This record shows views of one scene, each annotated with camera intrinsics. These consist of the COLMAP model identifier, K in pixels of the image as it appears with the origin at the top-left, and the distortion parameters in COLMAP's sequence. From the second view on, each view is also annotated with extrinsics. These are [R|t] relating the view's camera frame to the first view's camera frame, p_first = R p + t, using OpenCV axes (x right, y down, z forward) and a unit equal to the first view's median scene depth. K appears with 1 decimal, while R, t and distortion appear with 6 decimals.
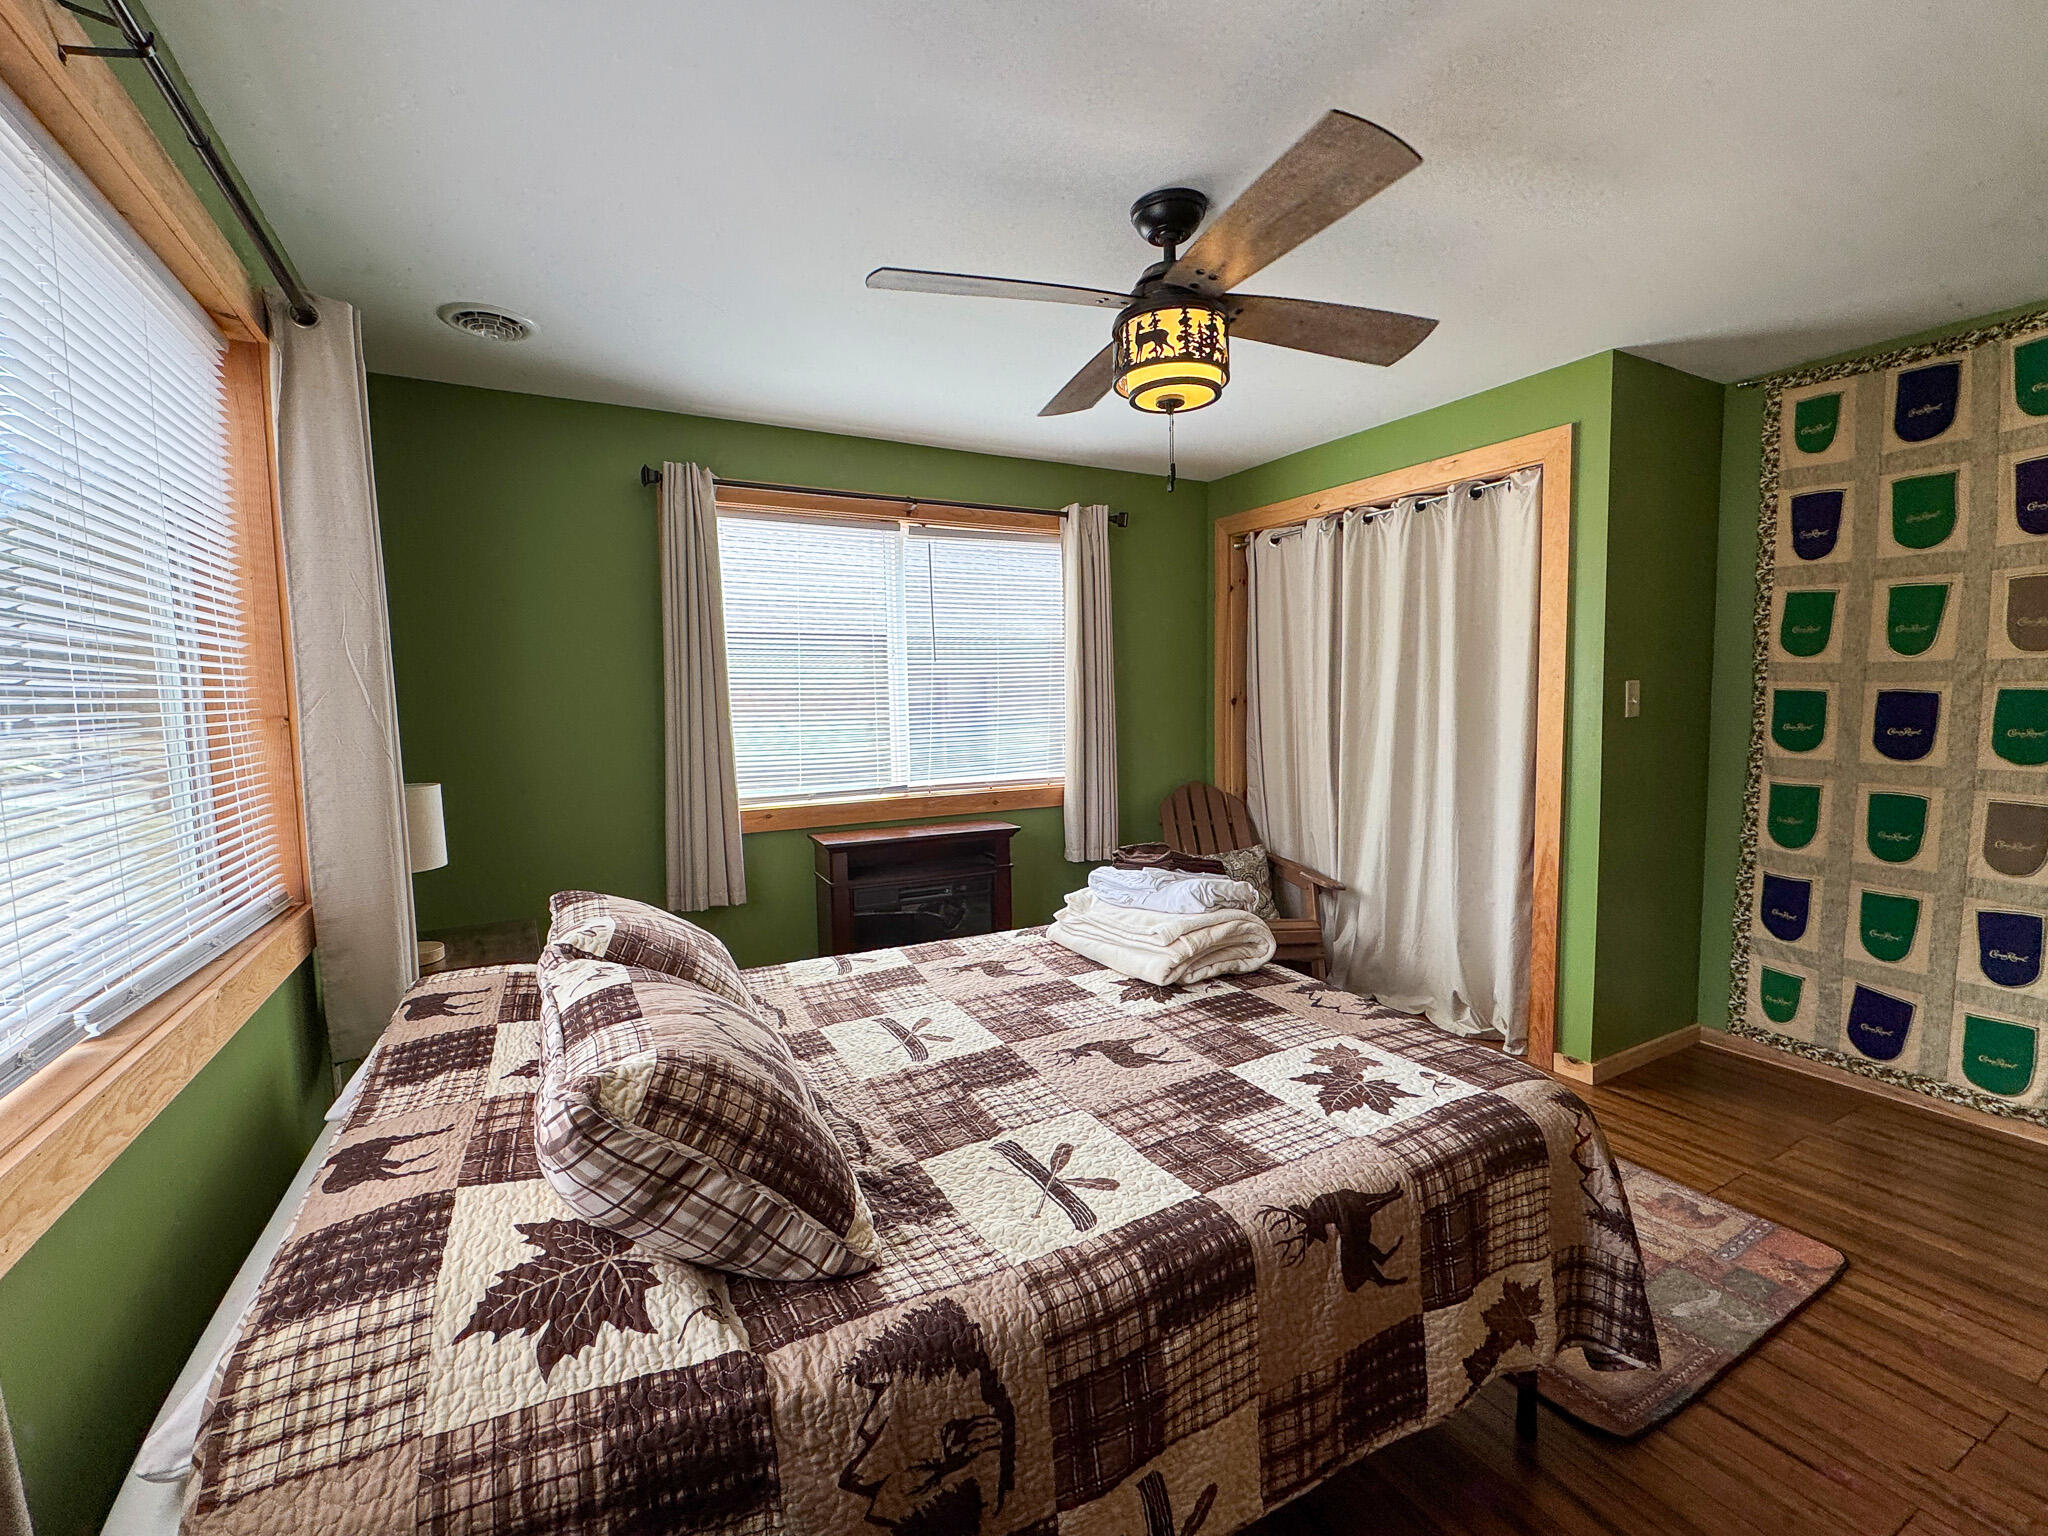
lens RADIAL K [[869.3, 0, 1020.6], [0, 869.3, 766.9], [0, 0, 1]] dist [-0.010580, -0.000053]
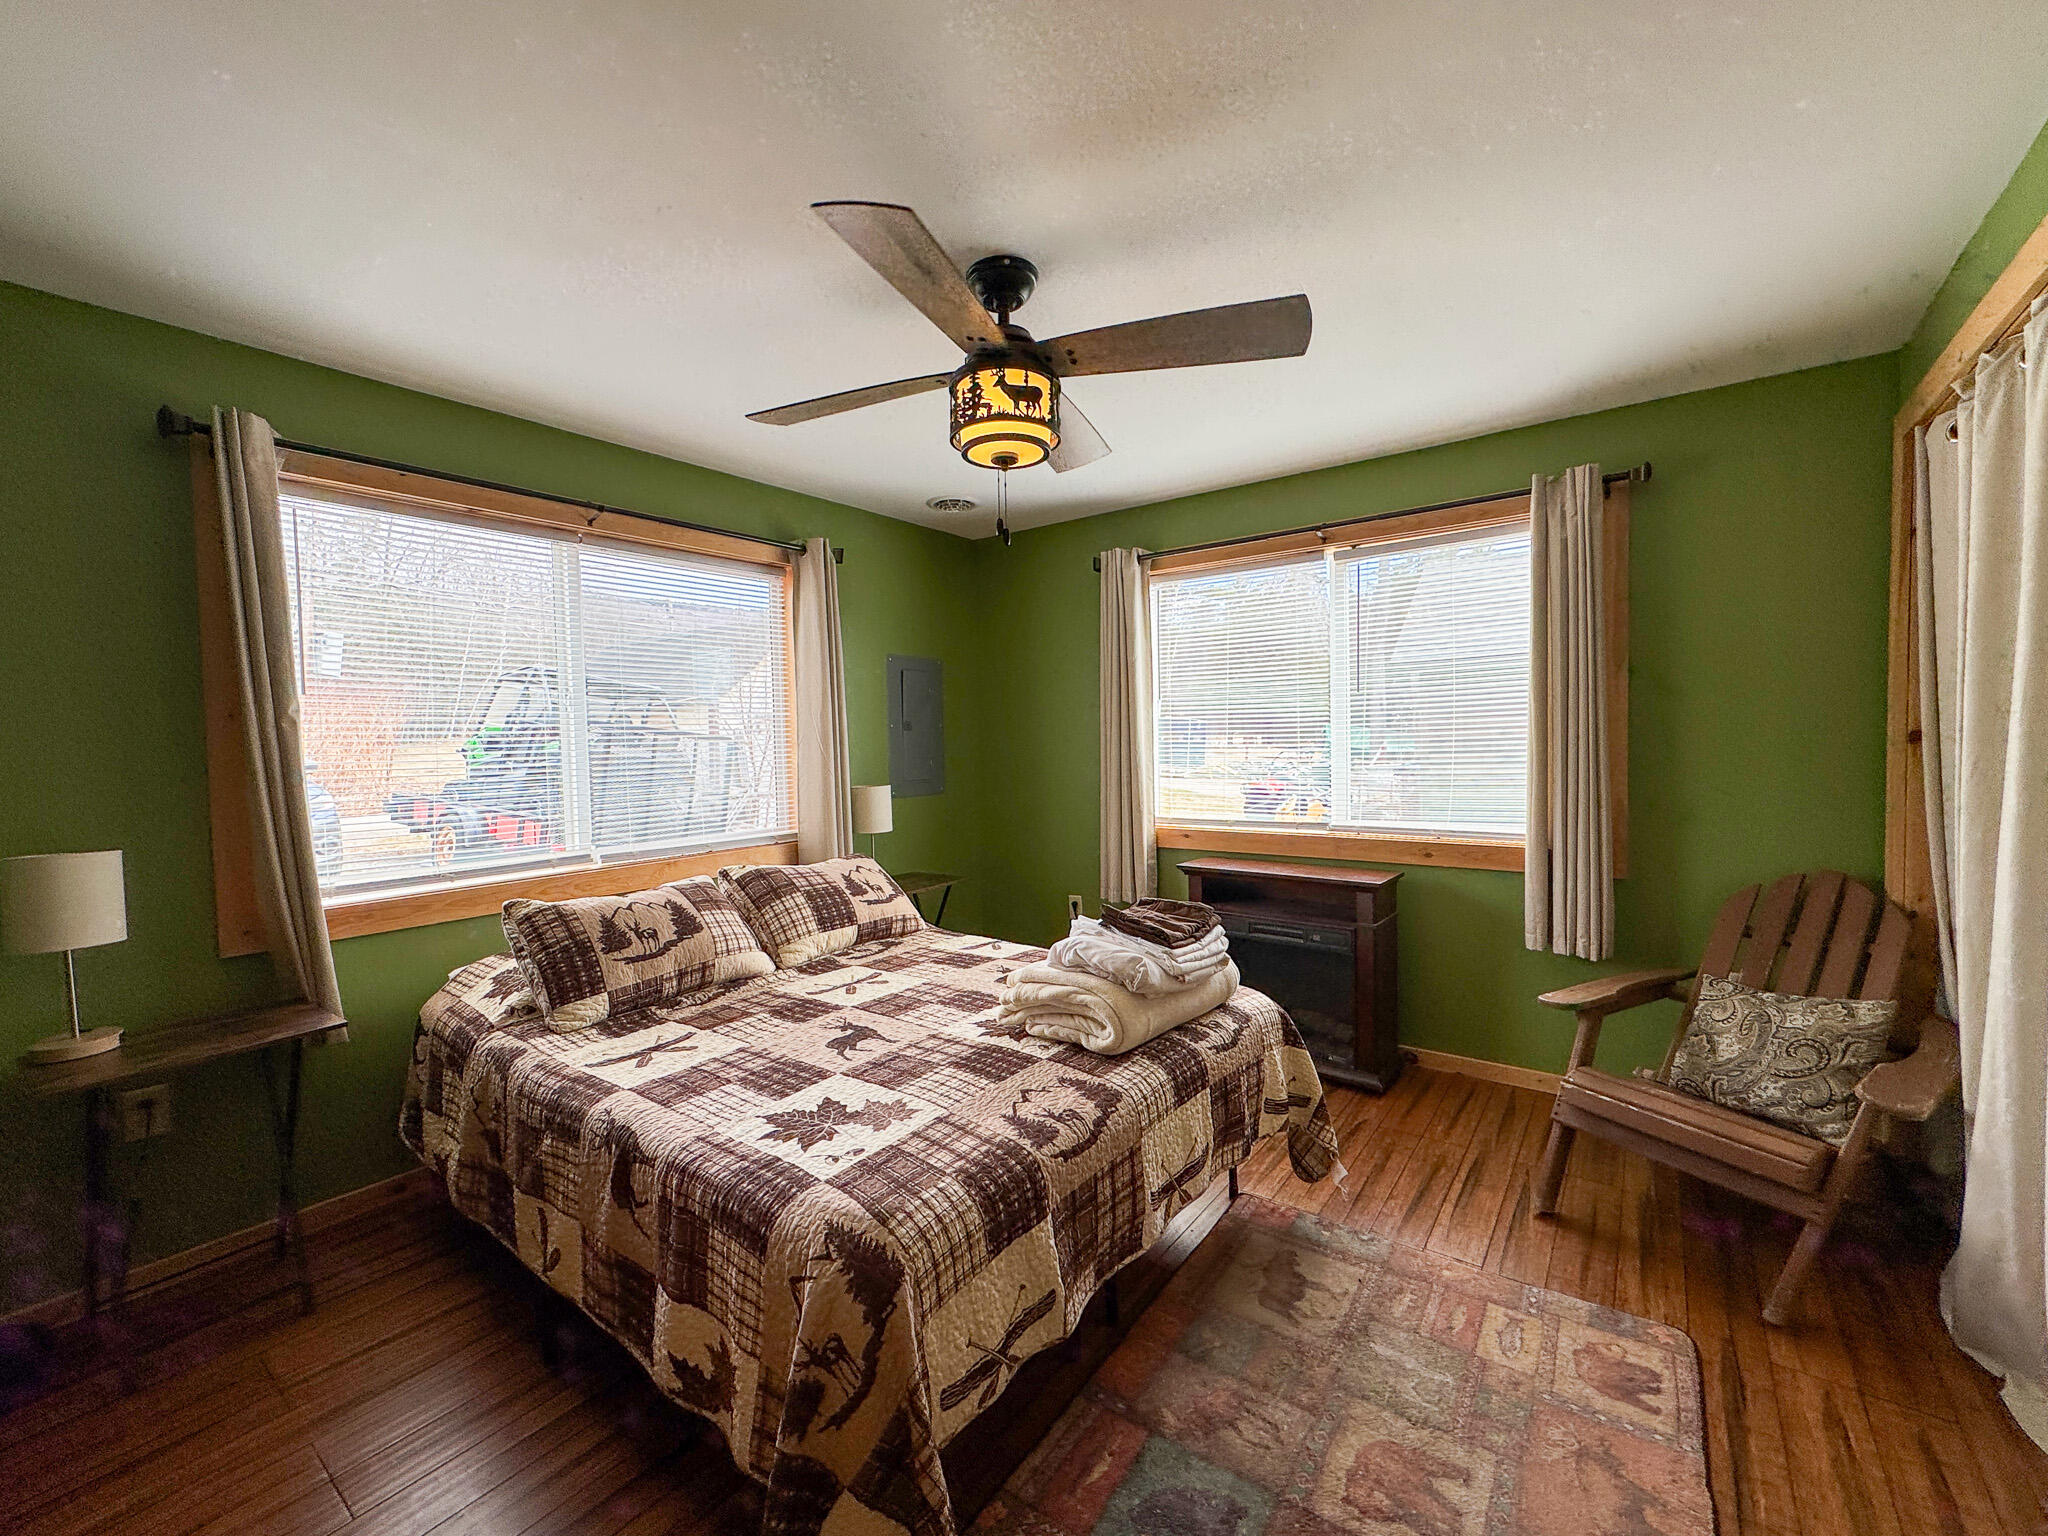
lens RADIAL K [[824.8, 0, 1026.1], [0, 824.8, 773.2], [0, 0, 1]] dist [0.000783, -0.000872]
pose [[0.425289, 0.047736, -0.903798, 1.170428], [-0.057494, 0.998016, 0.025658, -0.080689], [0.903230, 0.041051, 0.427190, 0.664246]]
